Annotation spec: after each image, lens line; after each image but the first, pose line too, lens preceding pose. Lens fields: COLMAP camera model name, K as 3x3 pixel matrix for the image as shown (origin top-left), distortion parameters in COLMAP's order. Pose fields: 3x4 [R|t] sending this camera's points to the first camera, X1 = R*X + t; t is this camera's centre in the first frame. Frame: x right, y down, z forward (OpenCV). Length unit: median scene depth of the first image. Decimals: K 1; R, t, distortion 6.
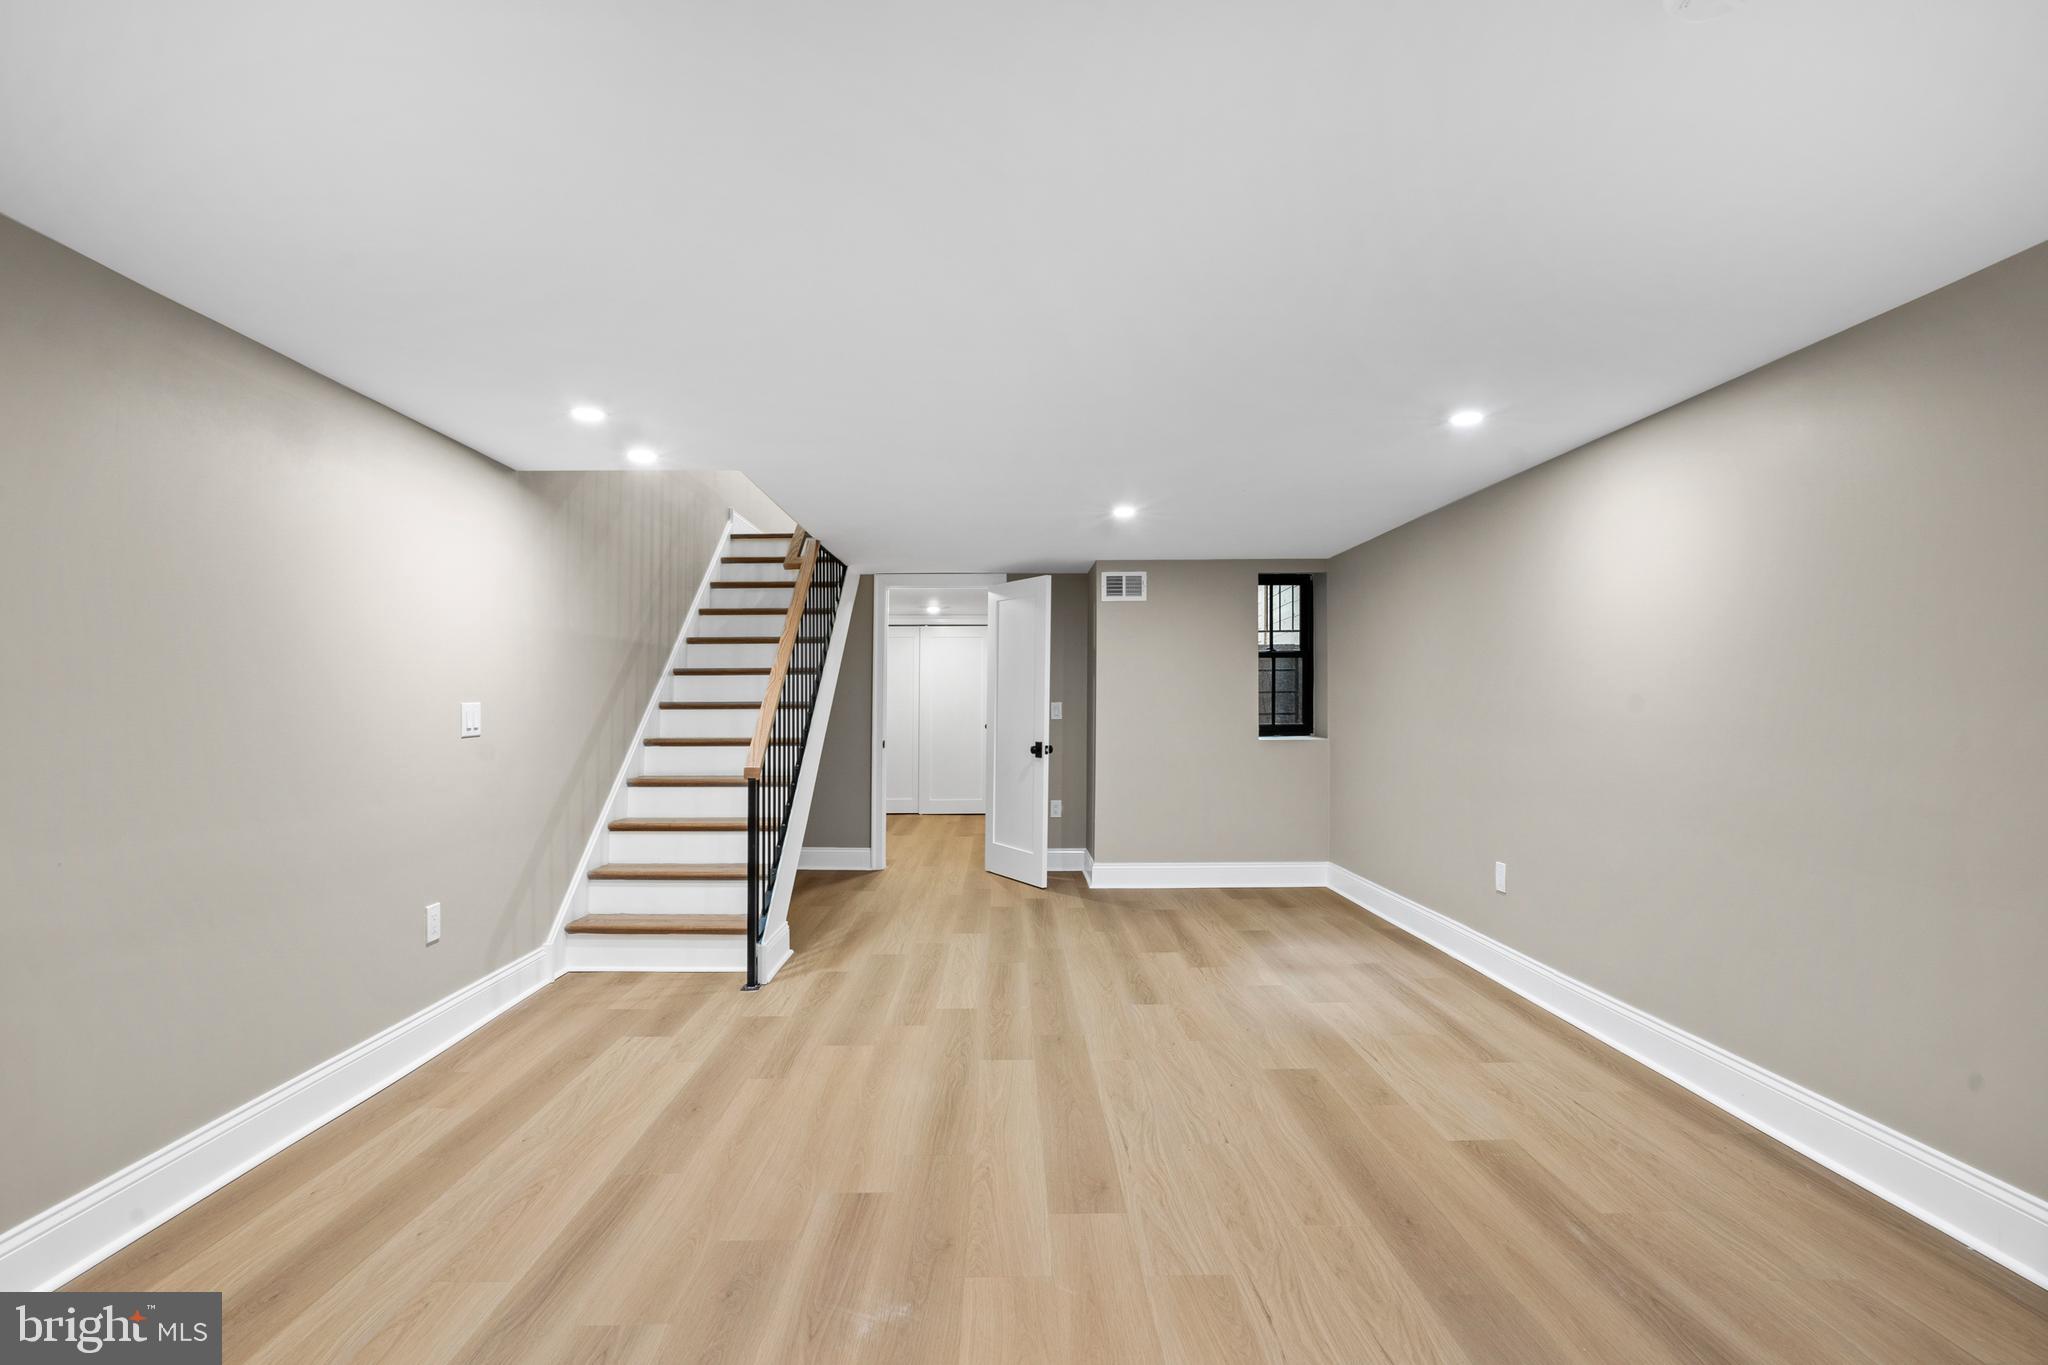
lens RADIAL K [[958.6, 0, 1021.9], [0, 958.6, 688.0], [0, 0, 1]] dist [-0.050845, 0.015252]
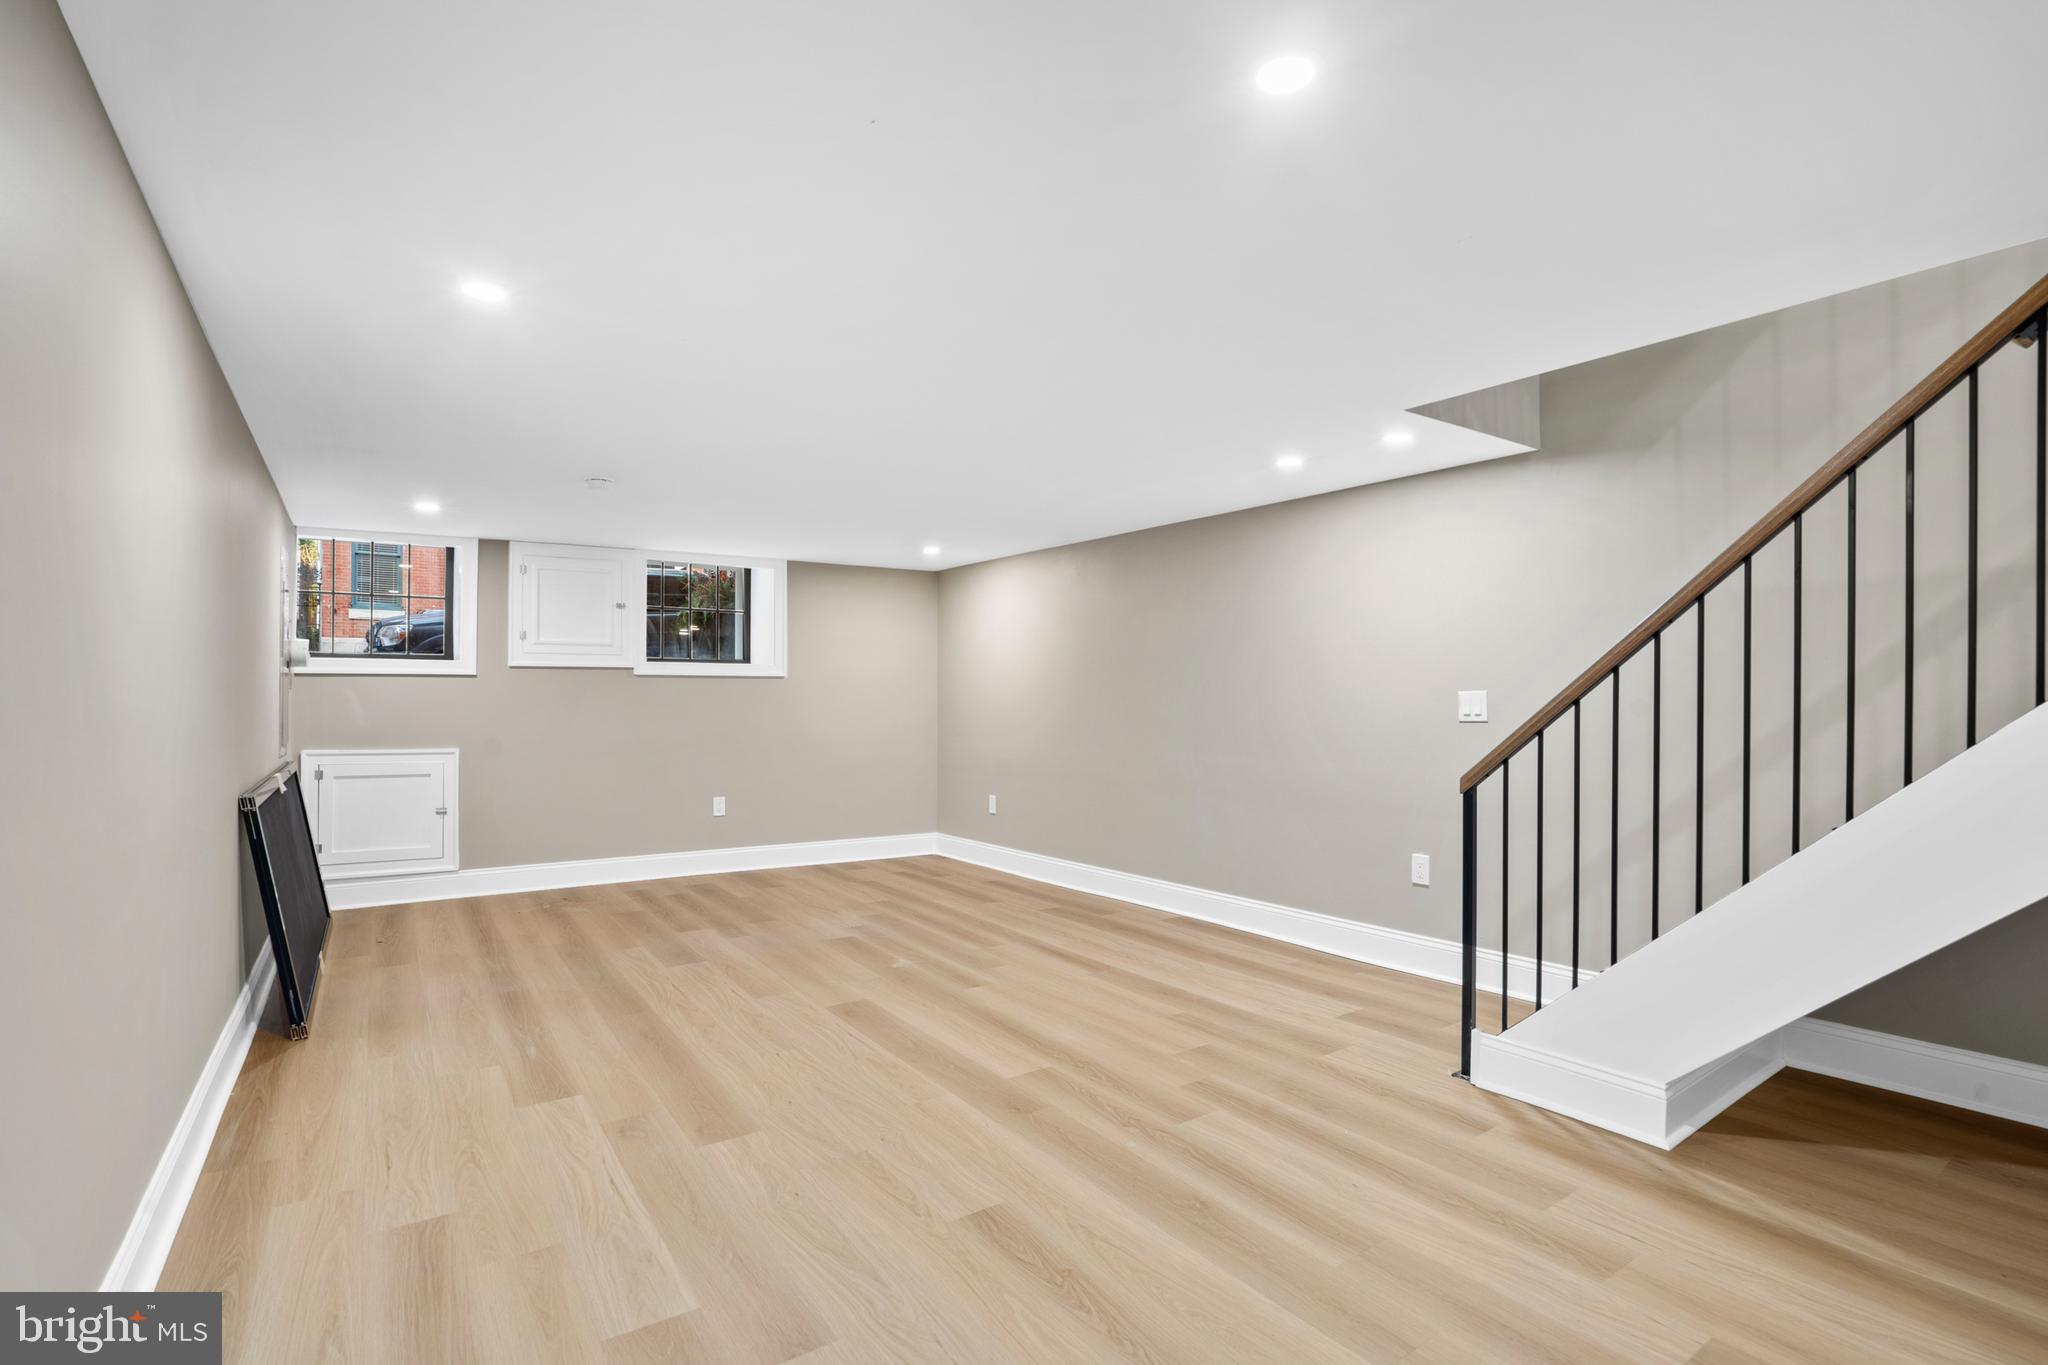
lens RADIAL K [[958.6, 0, 1022.3], [0, 958.6, 692.3], [0, 0, 1]] dist [-0.050845, 0.015252]
pose [[-0.833523, 0.001473, -0.552483, 0.535795], [0.017790, 0.999549, -0.024175, 0.039178], [0.552199, -0.029980, -0.833173, 1.880700]]
